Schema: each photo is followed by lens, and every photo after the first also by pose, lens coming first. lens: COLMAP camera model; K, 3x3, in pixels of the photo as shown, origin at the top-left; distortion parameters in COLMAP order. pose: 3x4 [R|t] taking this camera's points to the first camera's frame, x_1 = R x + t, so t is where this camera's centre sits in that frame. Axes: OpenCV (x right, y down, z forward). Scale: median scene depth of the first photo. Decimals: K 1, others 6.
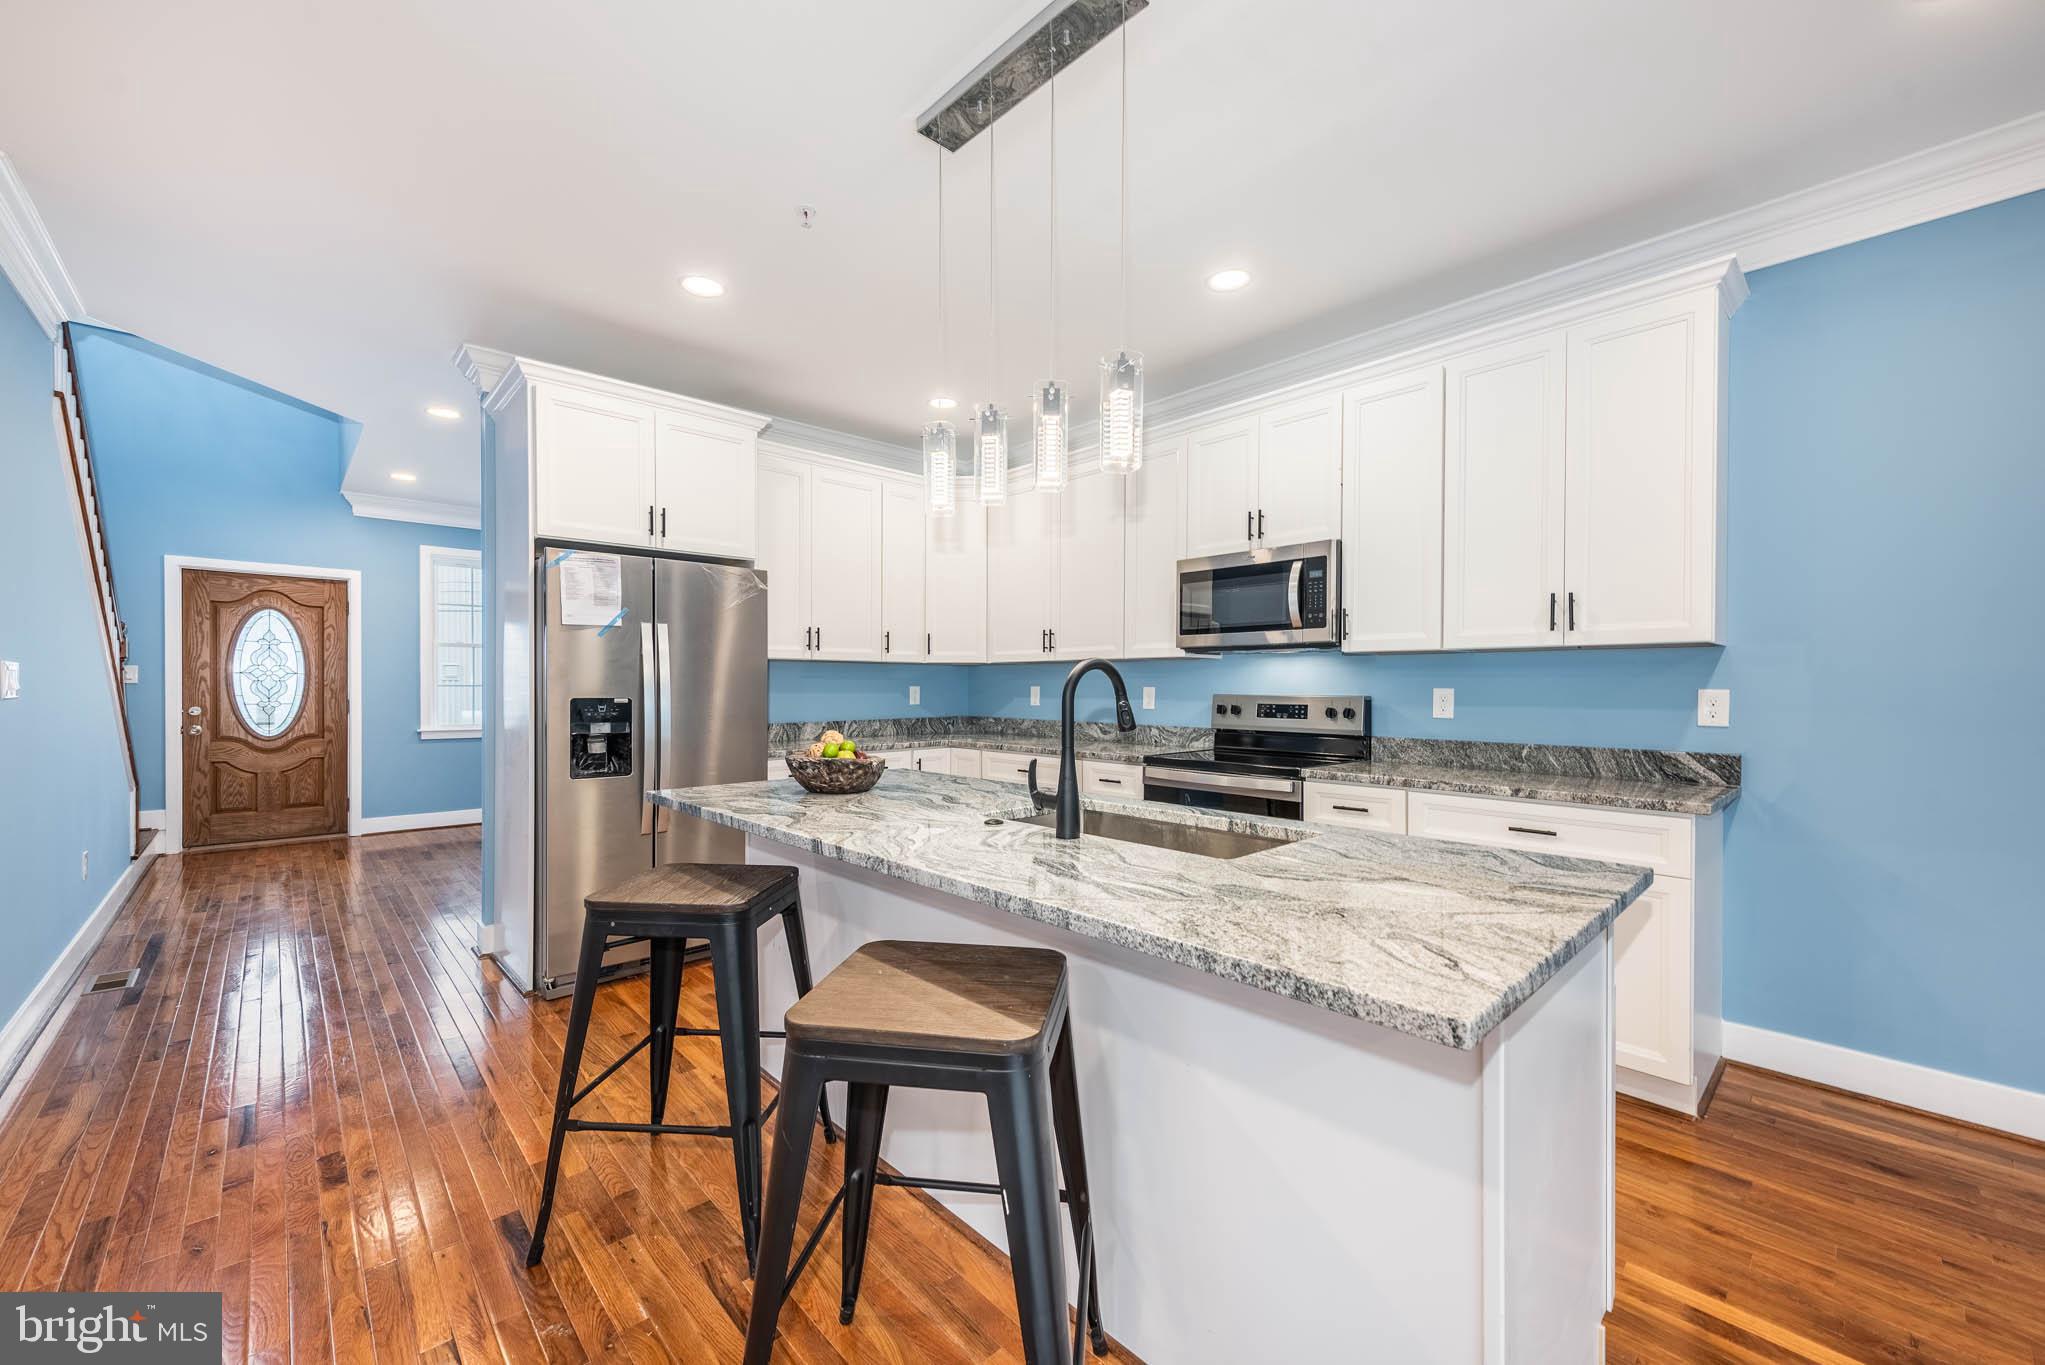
lens RADIAL K [[811.6, 0, 1020.9], [0, 811.6, 690.7], [0, 0, 1]] dist [0.000835, 0.000018]
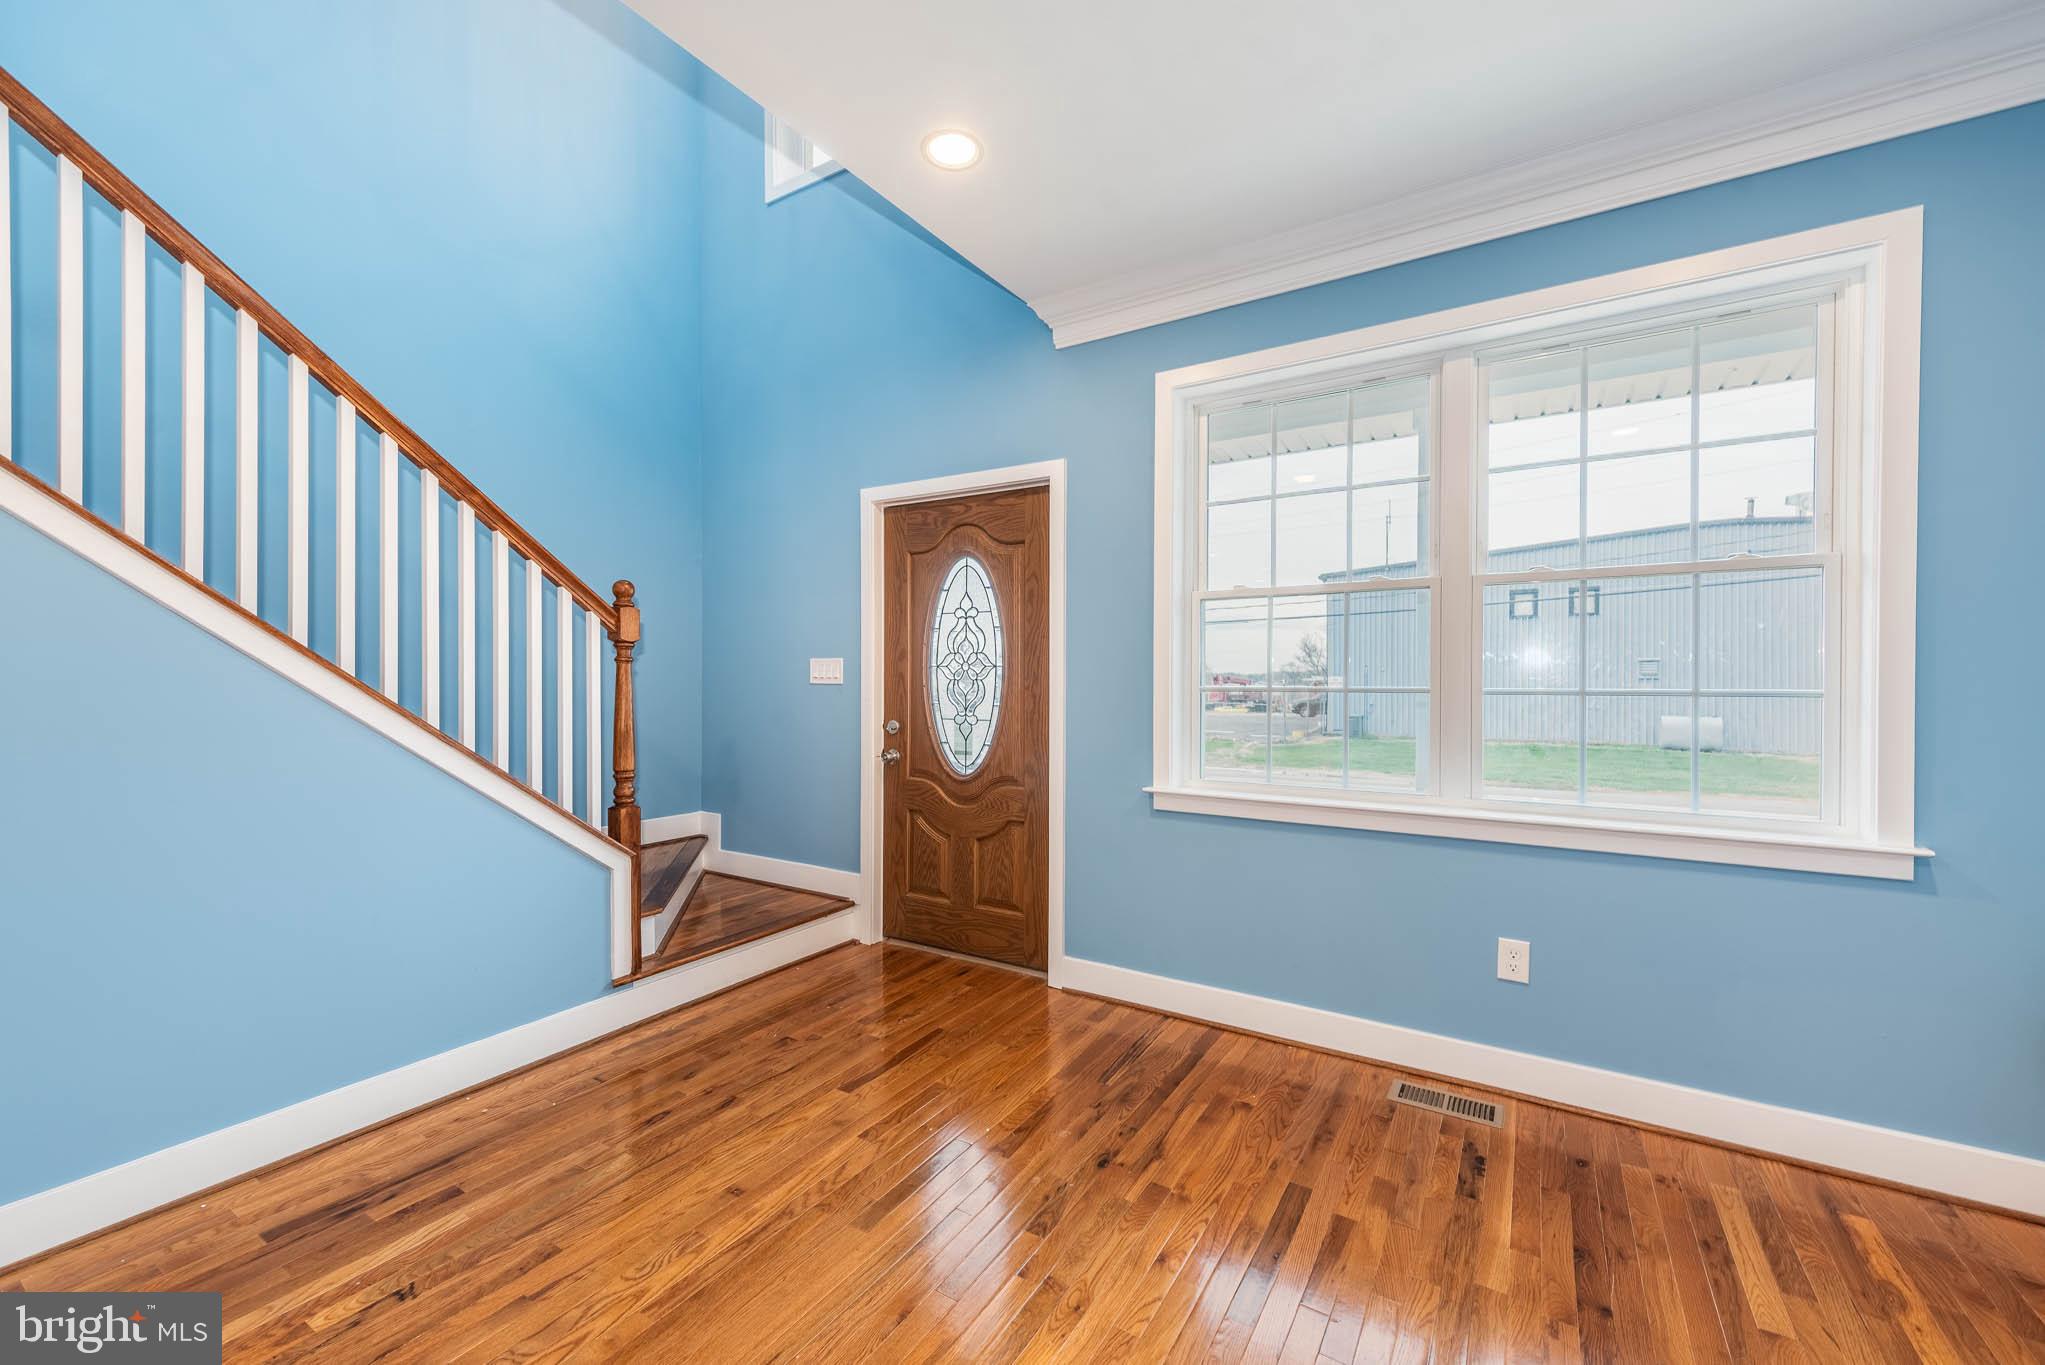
lens RADIAL K [[800.9, 0, 1021.1], [0, 800.9, 681.9], [0, 0, 1]] dist [0.001113, -0.000019]
pose [[0.258092, 0.003323, -0.966115, -0.362568], [-0.007935, 0.999968, 0.001319, -0.011146], [0.966088, 0.007325, 0.258110, 0.891504]]
